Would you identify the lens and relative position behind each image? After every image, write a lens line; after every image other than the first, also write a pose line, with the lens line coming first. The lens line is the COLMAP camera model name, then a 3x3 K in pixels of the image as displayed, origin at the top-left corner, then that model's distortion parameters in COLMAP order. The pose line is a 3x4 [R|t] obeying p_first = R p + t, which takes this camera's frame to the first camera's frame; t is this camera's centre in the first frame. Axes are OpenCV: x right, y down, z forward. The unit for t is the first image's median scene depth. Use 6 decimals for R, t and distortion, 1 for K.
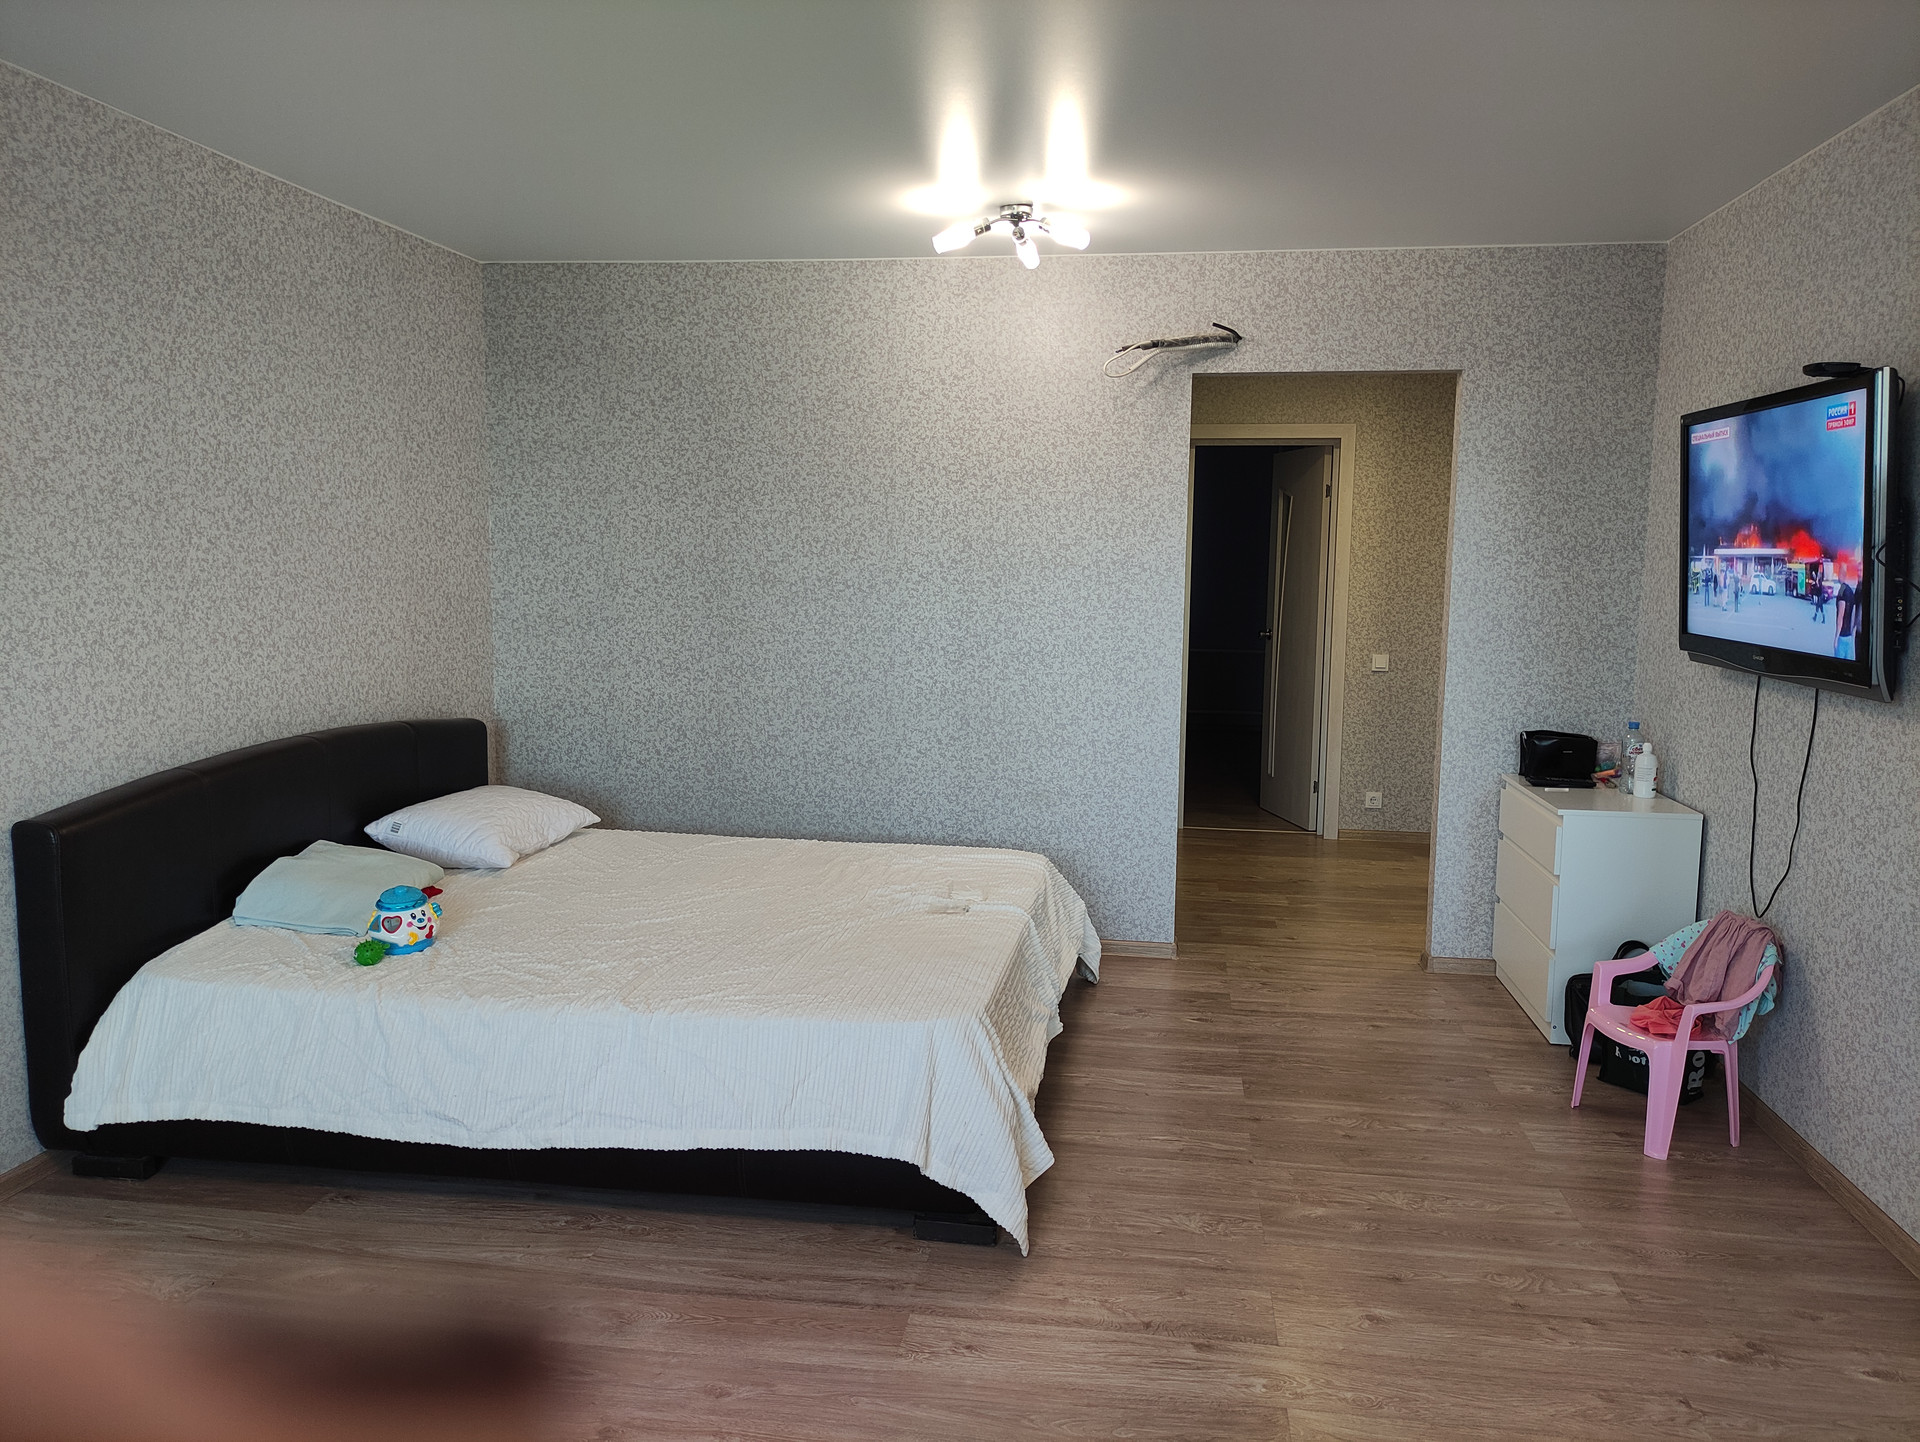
lens RADIAL K [[1453.9, 0, 961.2], [0, 1453.9, 716.1], [0, 0, 1]] dist [0.074348, -0.054872]
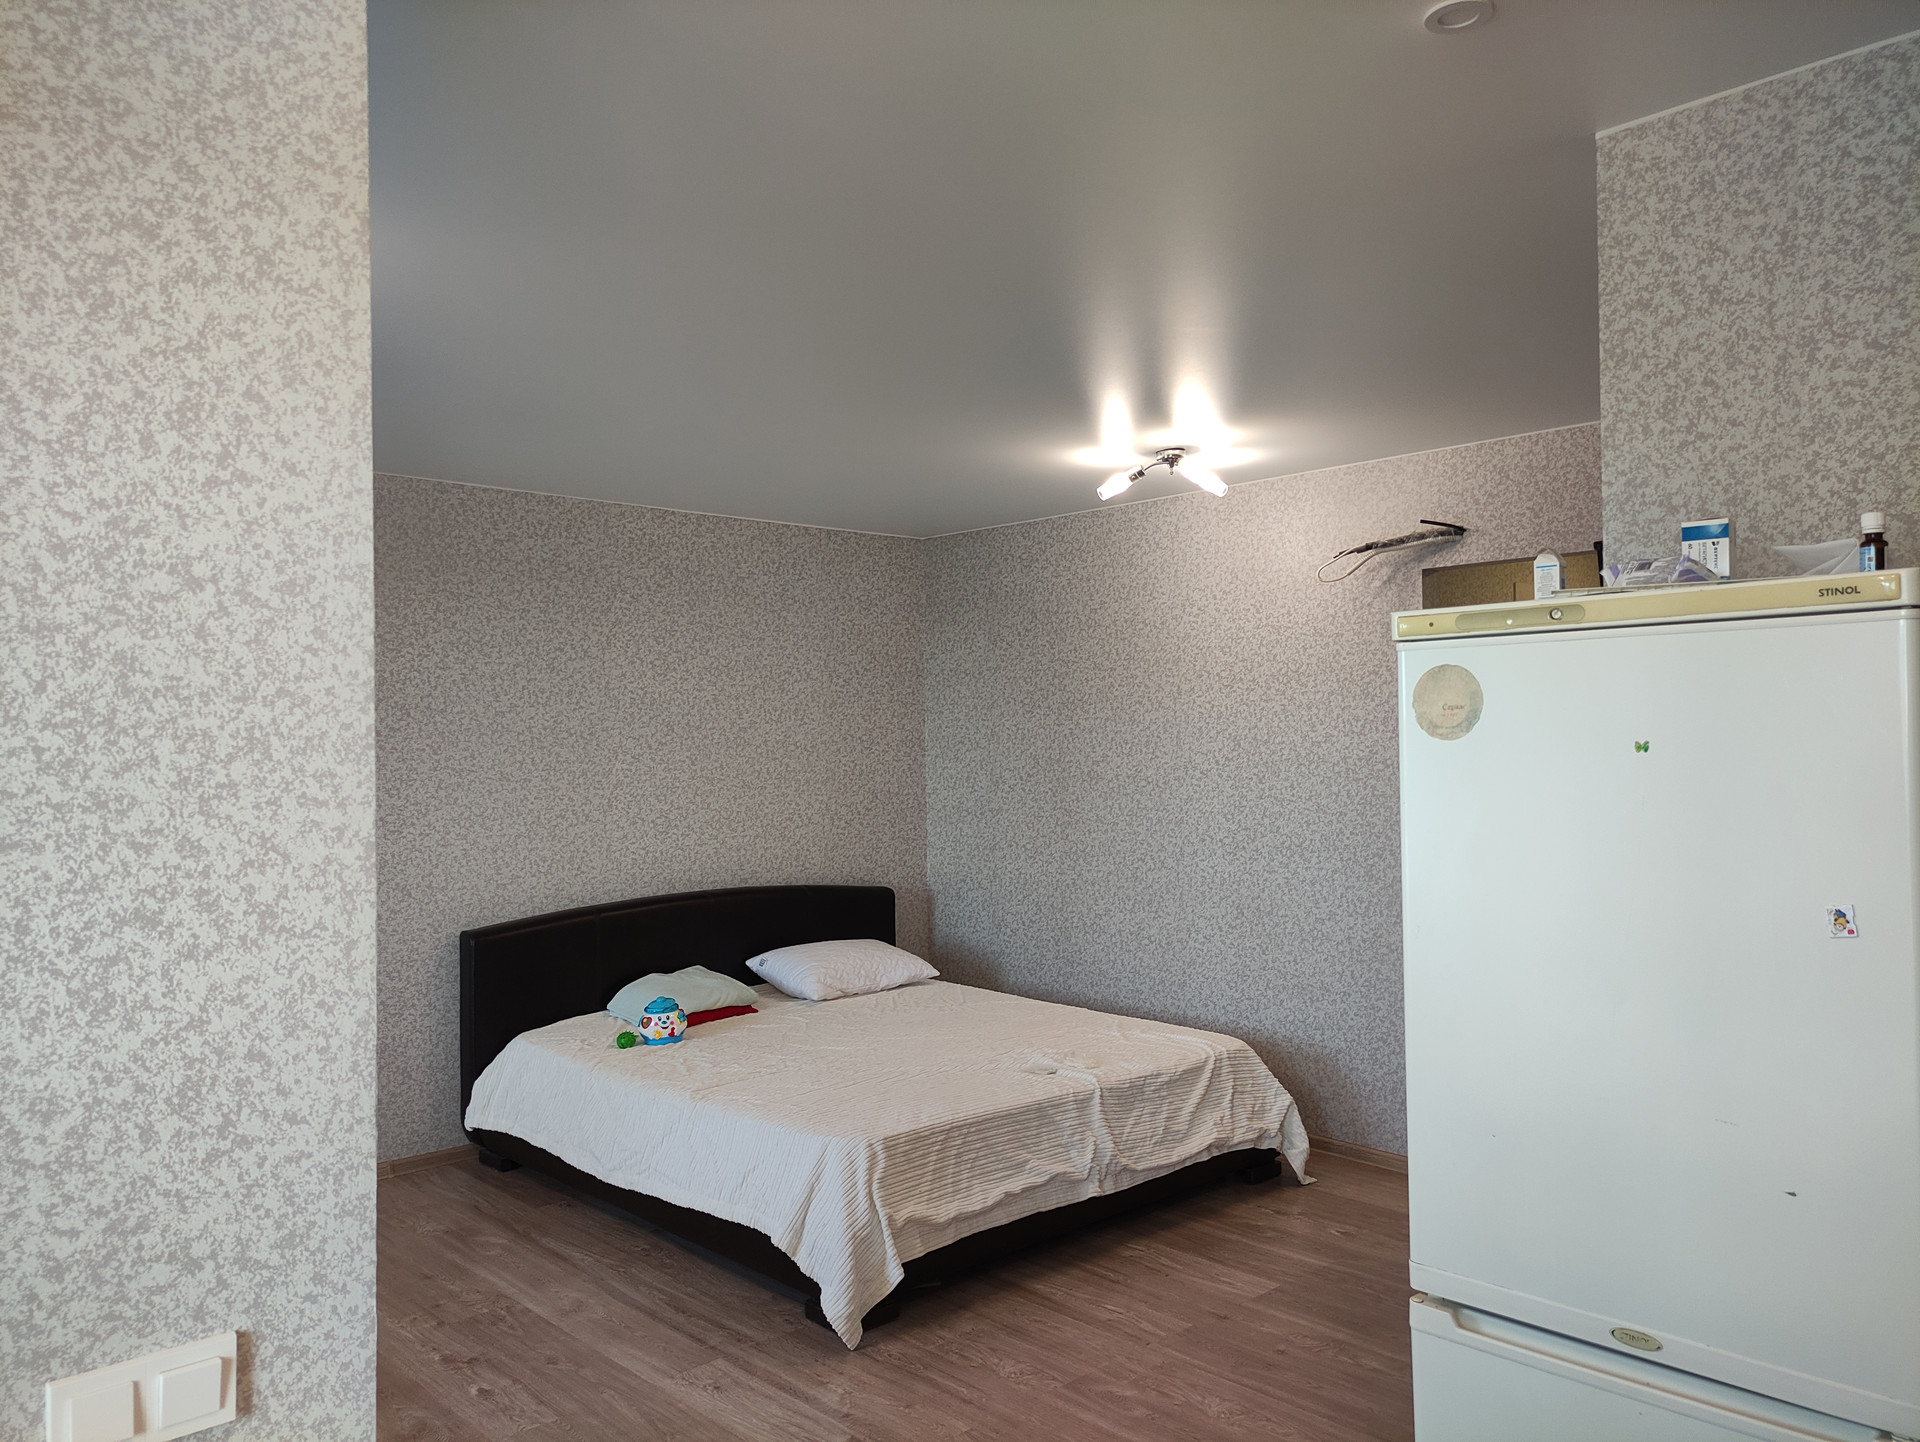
lens RADIAL K [[1453.9, 0, 947.9], [0, 1453.9, 713.0], [0, 0, 1]] dist [0.074348, -0.054872]
pose [[0.767617, -0.033261, -0.640045, 0.589612], [-0.051693, 0.992186, -0.113557, -0.008526], [0.638821, 0.120255, 0.759899, 0.053561]]
